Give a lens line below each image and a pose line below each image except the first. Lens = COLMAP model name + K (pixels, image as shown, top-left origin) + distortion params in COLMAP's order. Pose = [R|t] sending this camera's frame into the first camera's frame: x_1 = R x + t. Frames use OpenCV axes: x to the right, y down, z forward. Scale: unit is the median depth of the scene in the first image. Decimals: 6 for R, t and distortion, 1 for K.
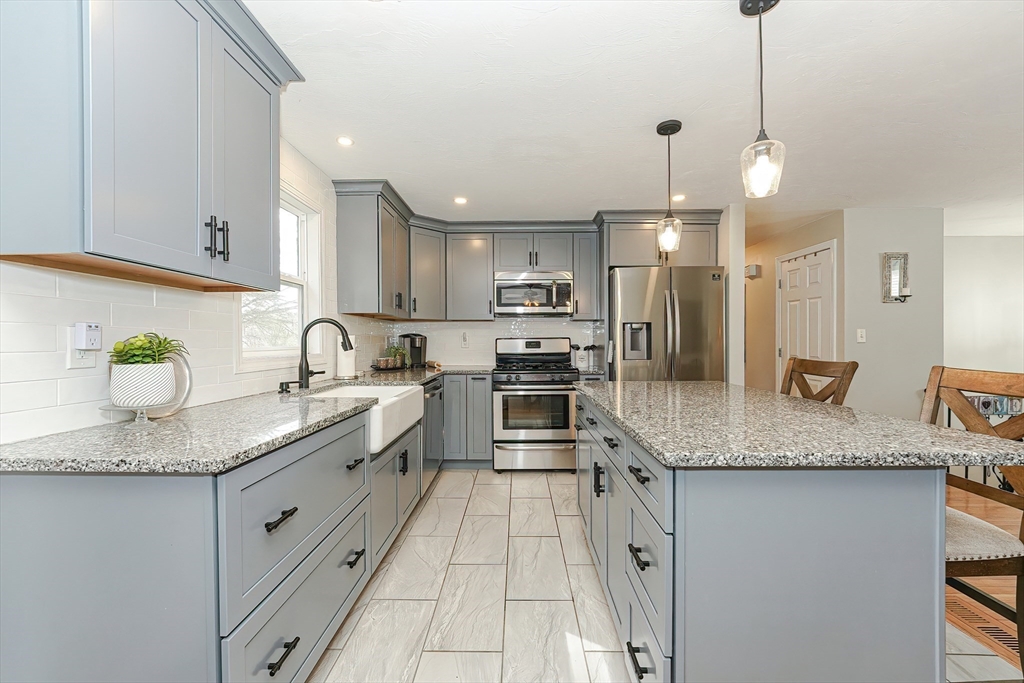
lens RADIAL K [[413.9, 0, 518.0], [0, 413.9, 341.3], [0, 0, 1]] dist [0.000641, 0.001477]
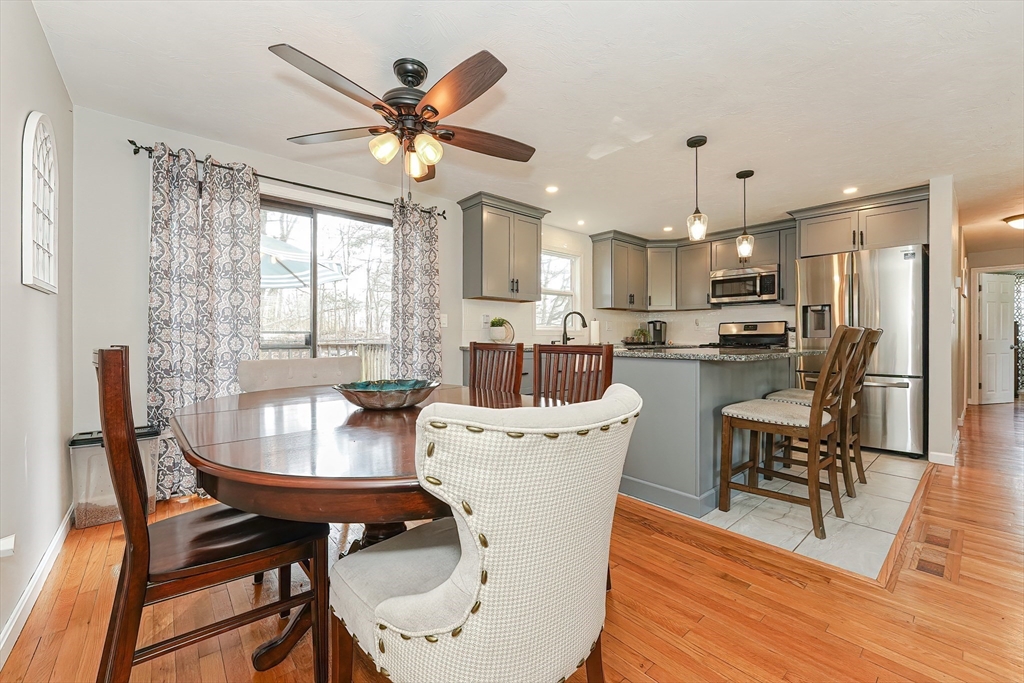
lens RADIAL K [[413.9, 0, 516.4], [0, 413.9, 335.4], [0, 0, 1]] dist [0.000641, 0.001477]
pose [[0.676159, 0.001498, -0.736754, 0.498795], [-0.004781, 0.999986, -0.002355, 0.040204], [0.736740, 0.005115, 0.676157, -0.339954]]
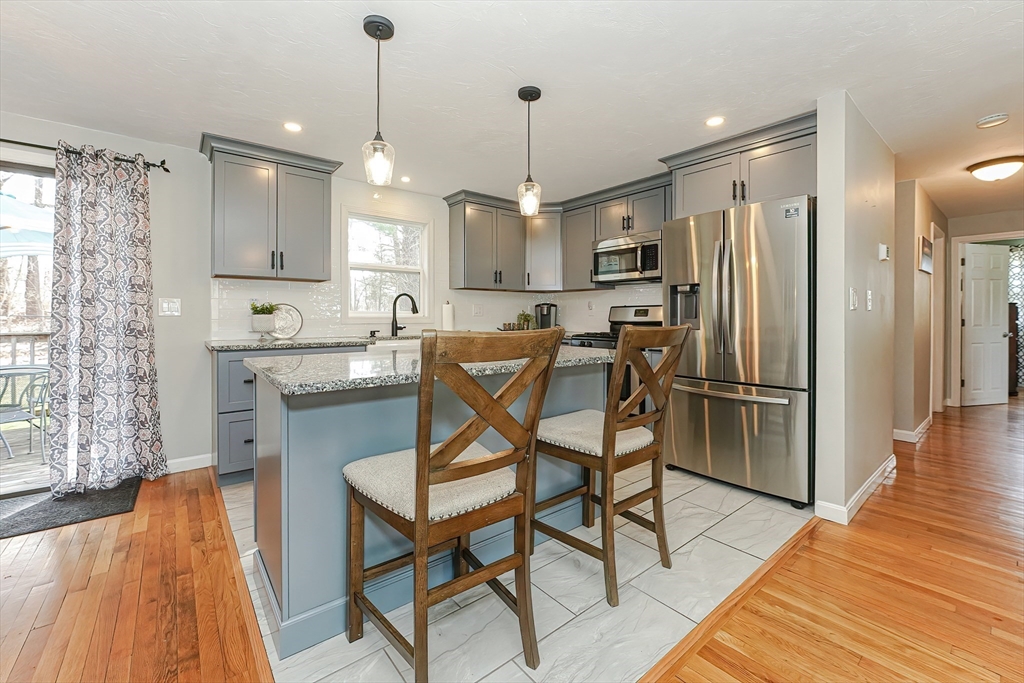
lens RADIAL K [[413.9, 0, 505.9], [0, 413.9, 312.1], [0, 0, 1]] dist [0.000641, 0.001477]
pose [[0.643187, -0.000049, -0.765709, 0.607448], [-0.005086, 0.999978, -0.004336, 0.013882], [0.765692, 0.006684, 0.643173, 0.164993]]
